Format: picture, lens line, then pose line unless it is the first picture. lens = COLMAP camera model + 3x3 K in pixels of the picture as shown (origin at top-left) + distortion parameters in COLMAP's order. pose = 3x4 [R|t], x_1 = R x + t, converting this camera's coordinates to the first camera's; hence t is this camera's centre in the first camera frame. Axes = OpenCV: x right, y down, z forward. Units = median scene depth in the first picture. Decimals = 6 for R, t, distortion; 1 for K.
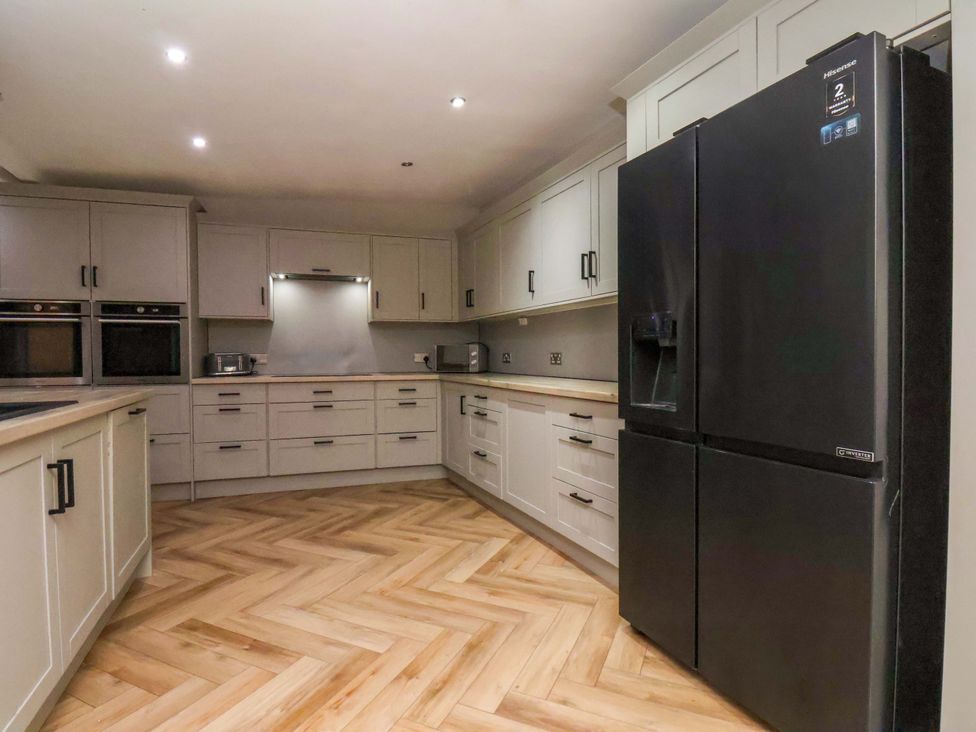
lens RADIAL K [[514.4, 0, 492.5], [0, 514.4, 367.7], [0, 0, 1]] dist [0.004456, -0.016681]
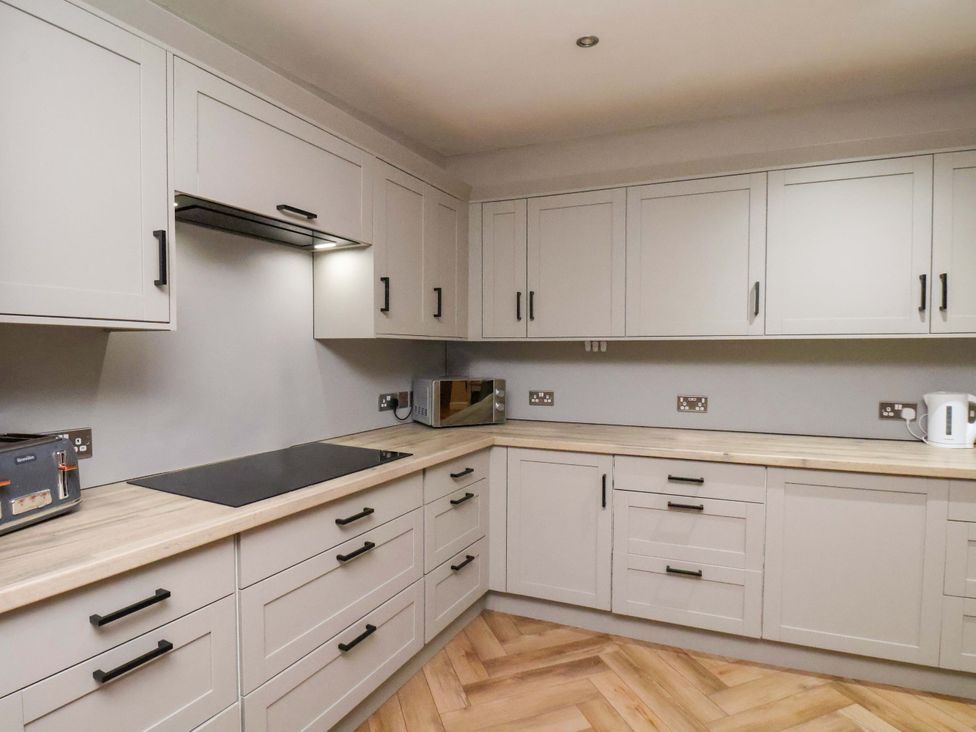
lens RADIAL K [[518.7, 0, 490.4], [0, 518.7, 371.2], [0, 0, 1]] dist [0.000469, -0.000543]
pose [[0.700484, -0.018662, 0.713424, -0.610205], [0.010272, 0.999818, 0.016068, -0.080854], [-0.713594, -0.003927, 0.700548, 0.716201]]
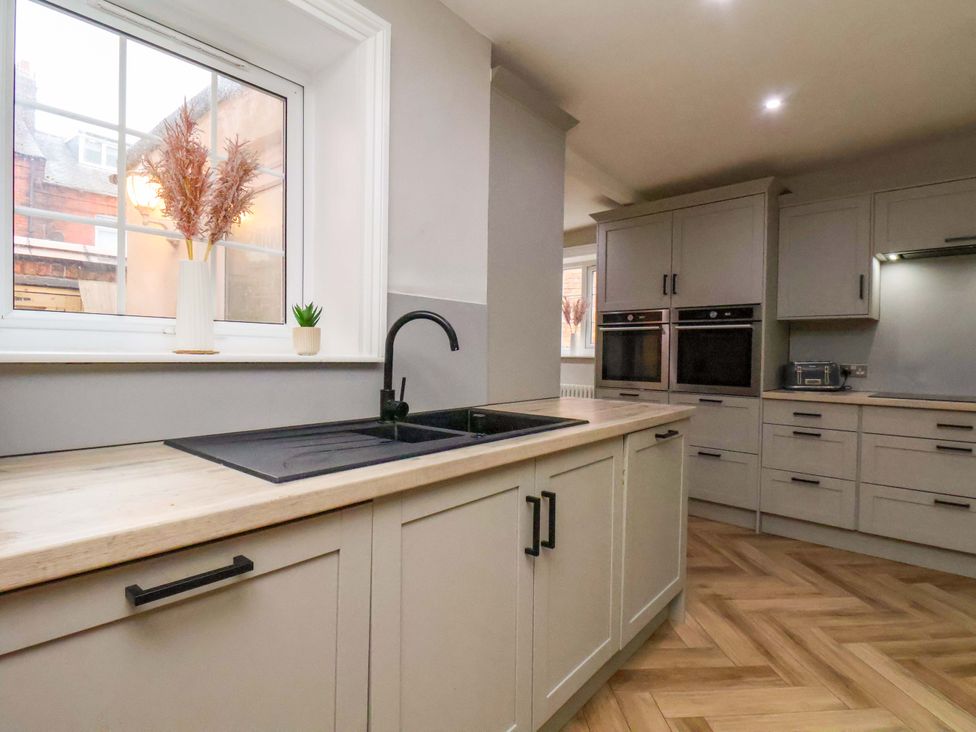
lens RADIAL K [[514.4, 0, 492.5], [0, 514.4, 367.7], [0, 0, 1]] dist [0.004456, -0.016681]
pose [[0.473668, 0.033251, -0.880076, -0.048205], [-0.036005, 0.999183, 0.018373, -0.018985], [0.879967, 0.022985, 0.474478, 0.206041]]
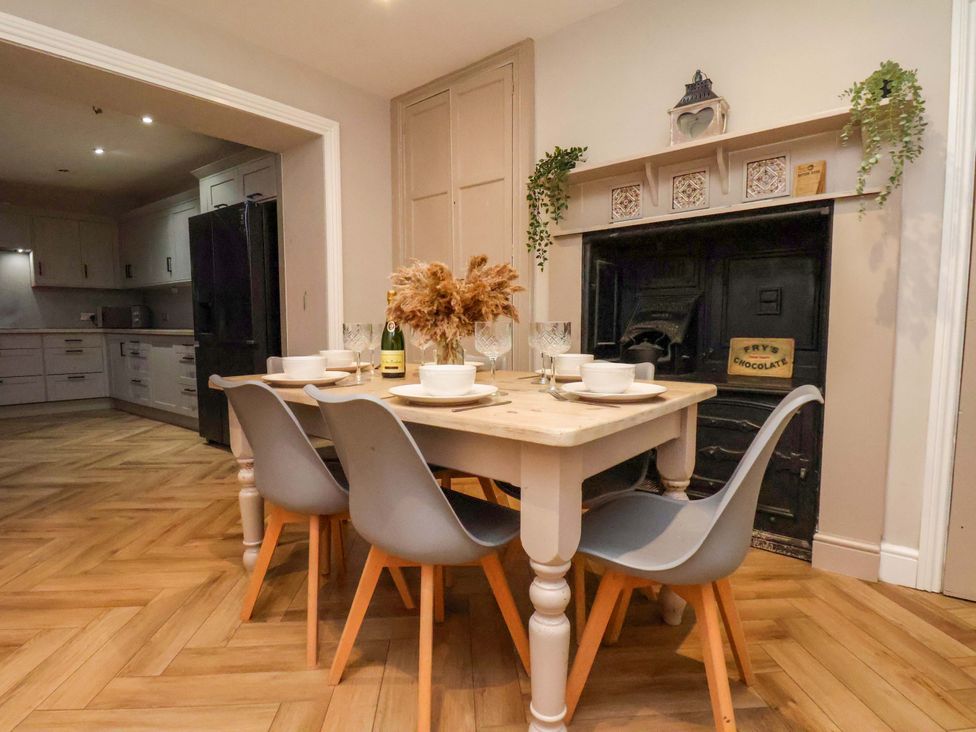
lens RADIAL K [[514.4, 0, 492.5], [0, 514.4, 367.7], [0, 0, 1]] dist [0.004456, -0.016681]
pose [[0.875660, -0.036352, 0.481559, 0.157173], [0.006951, 0.998008, 0.062698, 0.044356], [-0.482879, -0.051555, 0.874168, -0.745086]]
